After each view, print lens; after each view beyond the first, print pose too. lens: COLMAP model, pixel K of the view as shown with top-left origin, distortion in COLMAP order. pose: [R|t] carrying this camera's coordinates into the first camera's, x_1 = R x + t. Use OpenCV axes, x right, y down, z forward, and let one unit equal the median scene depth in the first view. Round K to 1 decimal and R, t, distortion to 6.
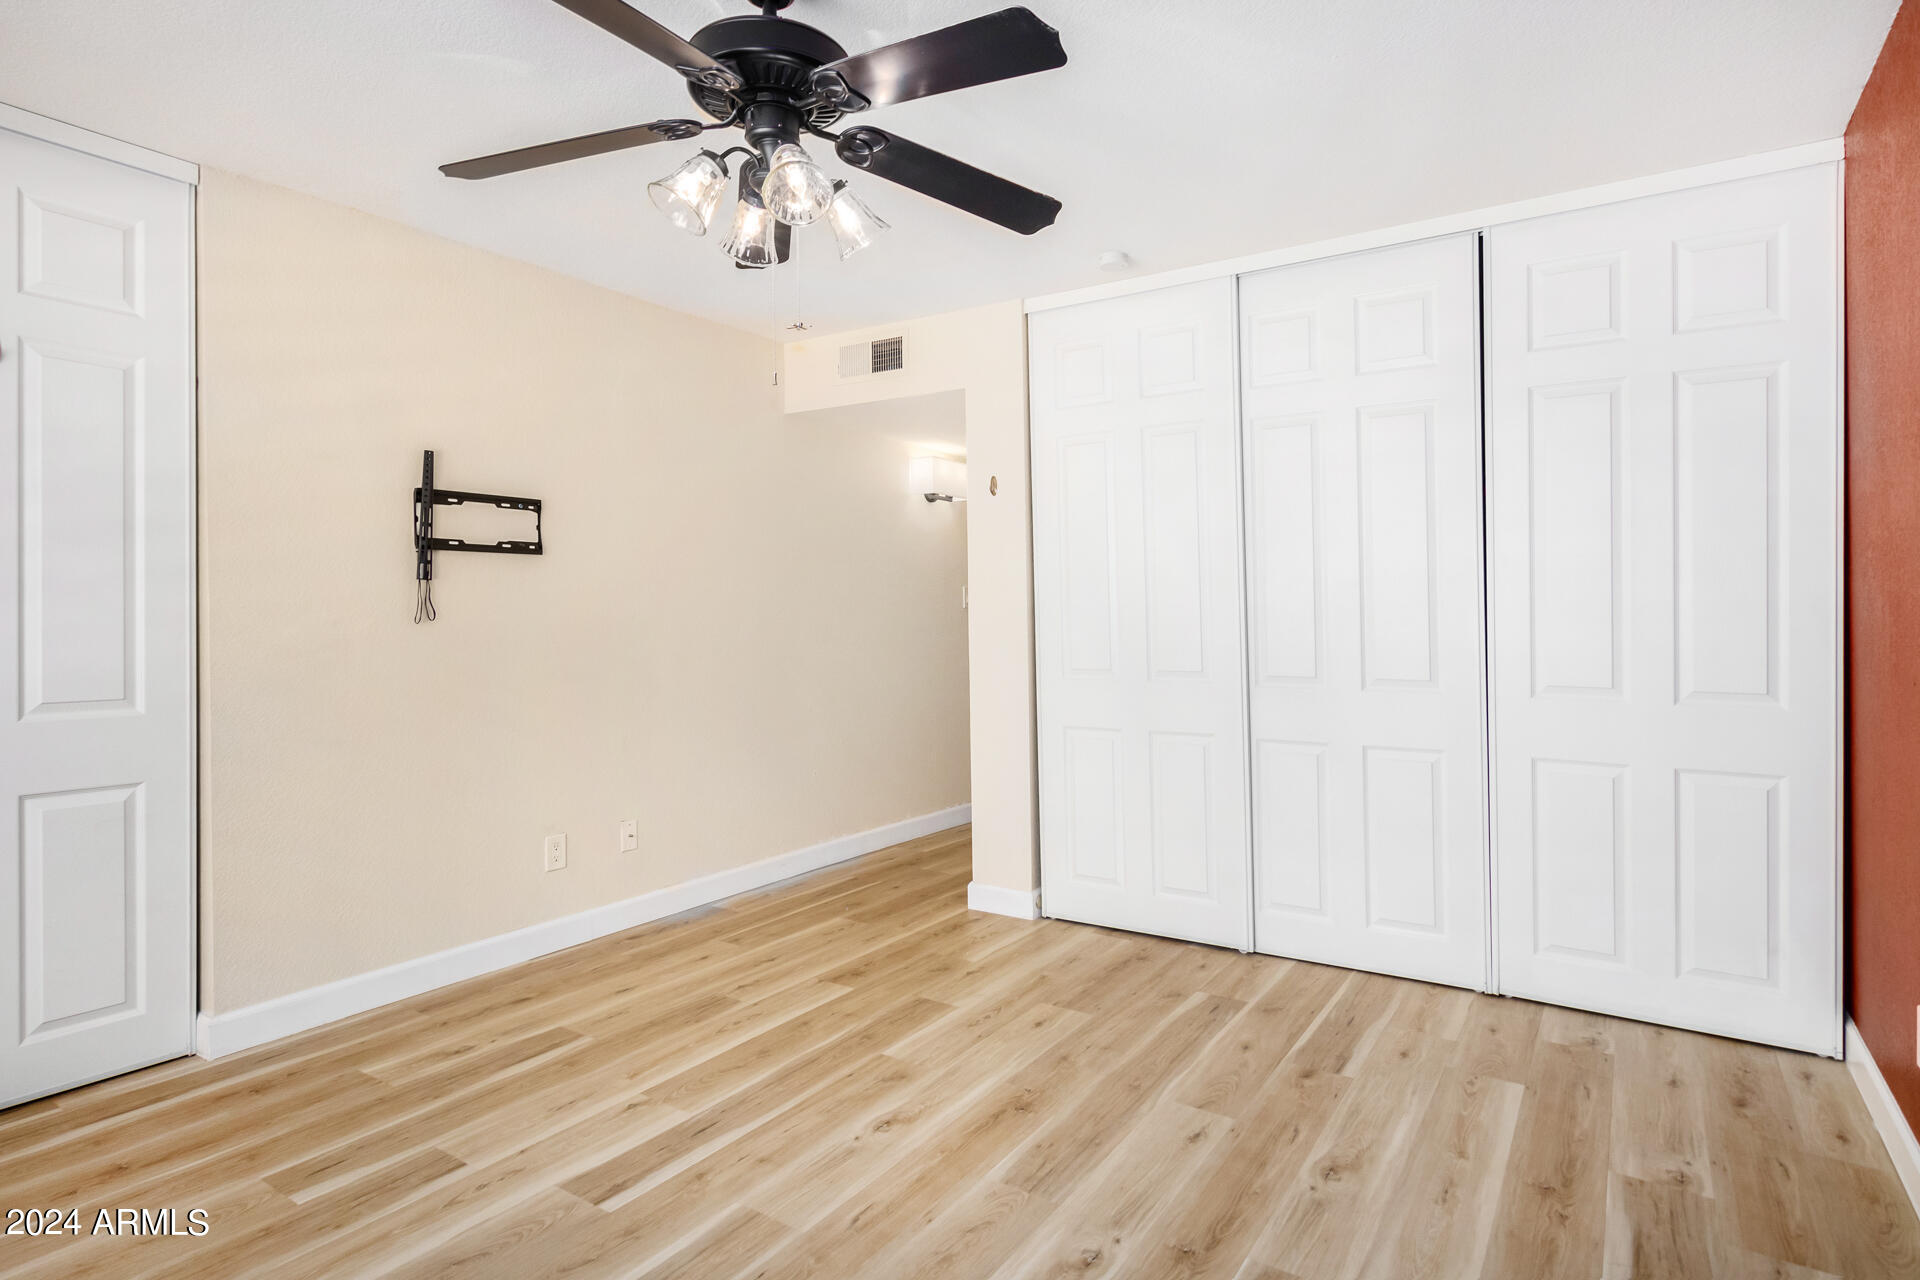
lens RADIAL K [[1017.8, 0, 975.5], [0, 1017.8, 595.4], [0, 0, 1]] dist [0.006971, -0.004821]
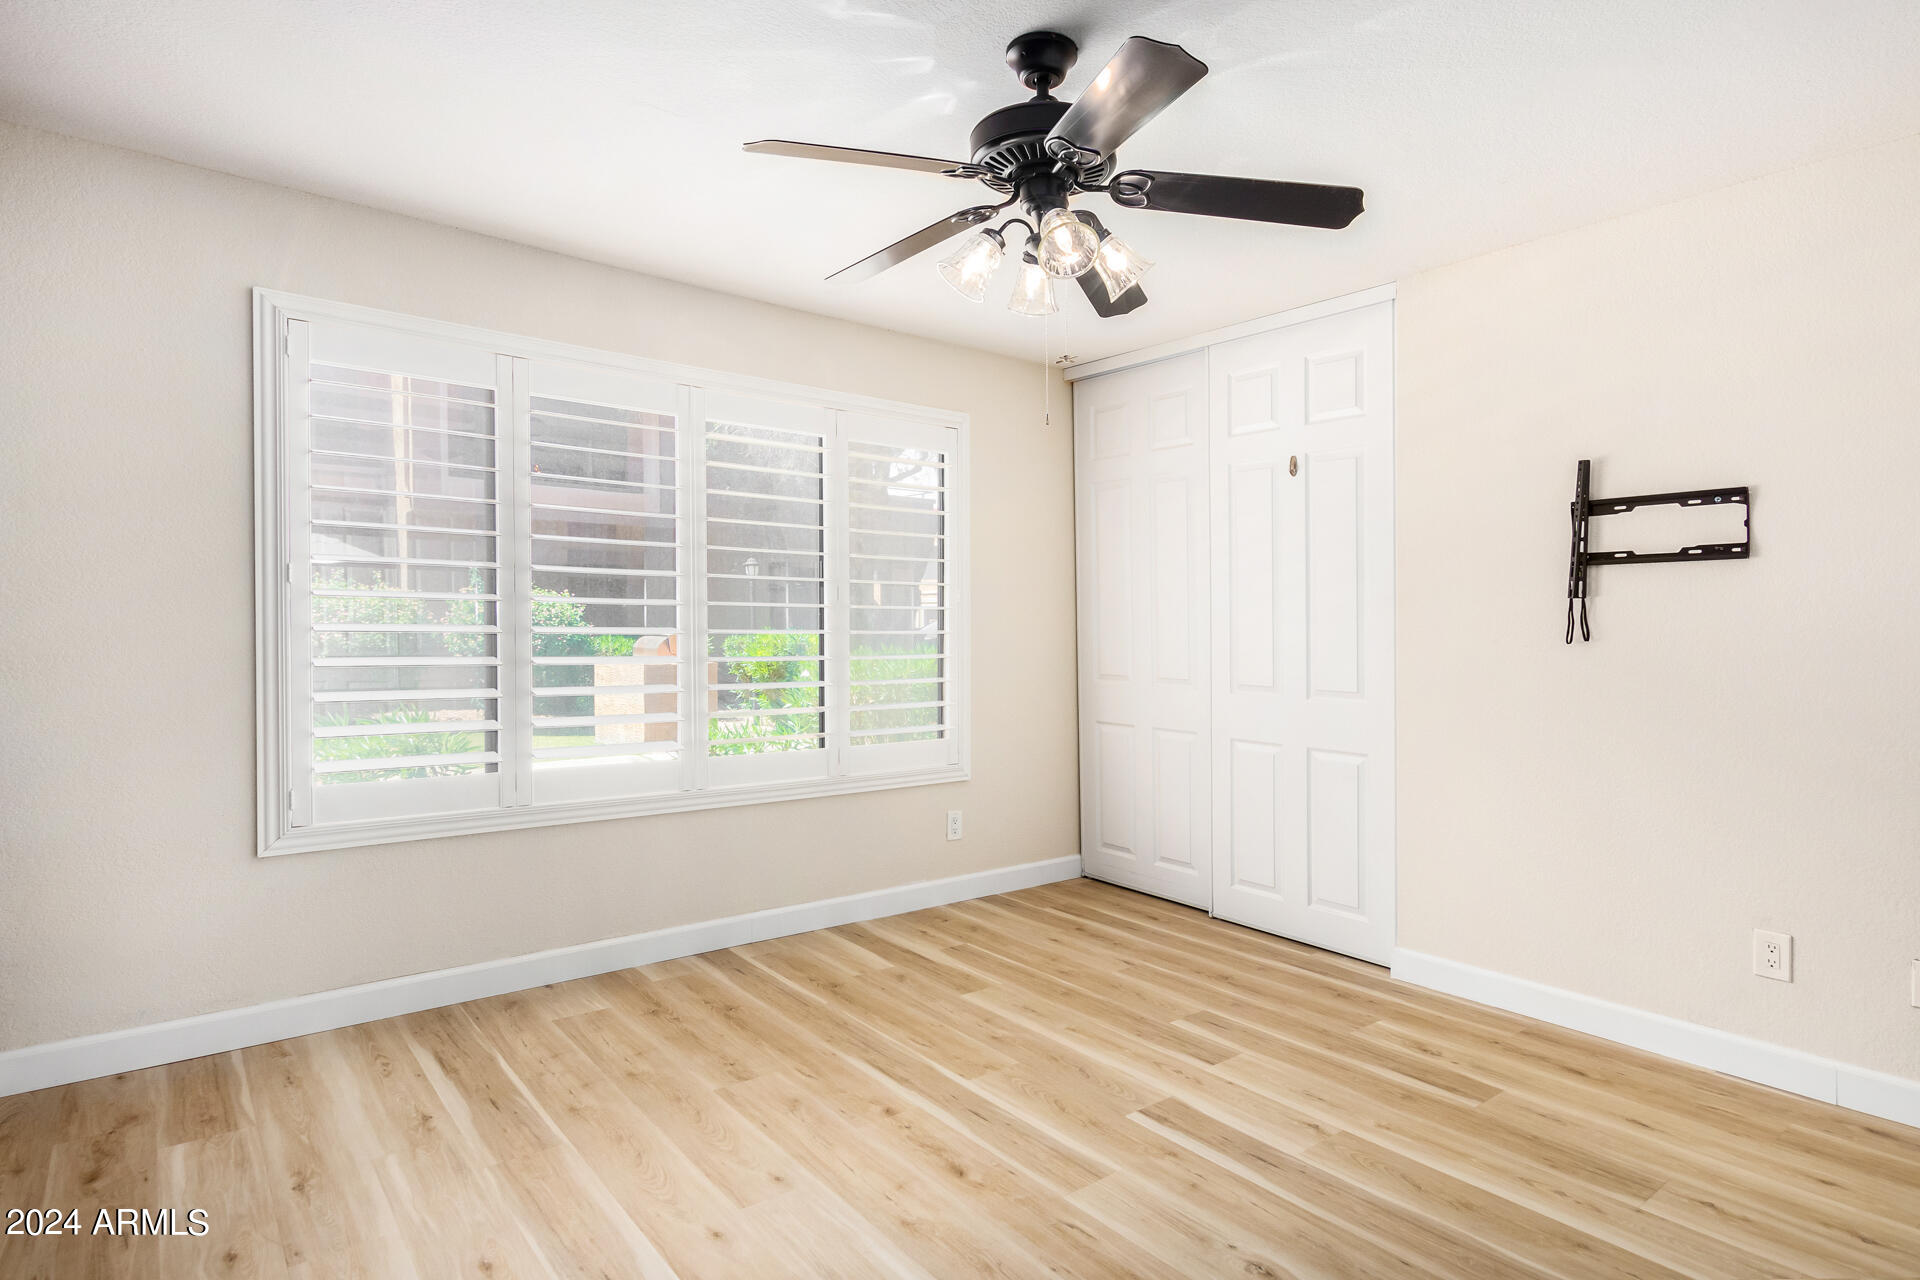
lens RADIAL K [[1017.8, 0, 962.6], [0, 1017.8, 642.8], [0, 0, 1]] dist [0.006971, -0.004821]
pose [[-0.316024, 0.011565, -0.948681, 0.610060], [0.006750, 0.999928, 0.009941, 0.015114], [0.948727, -0.003262, -0.316079, 0.852728]]
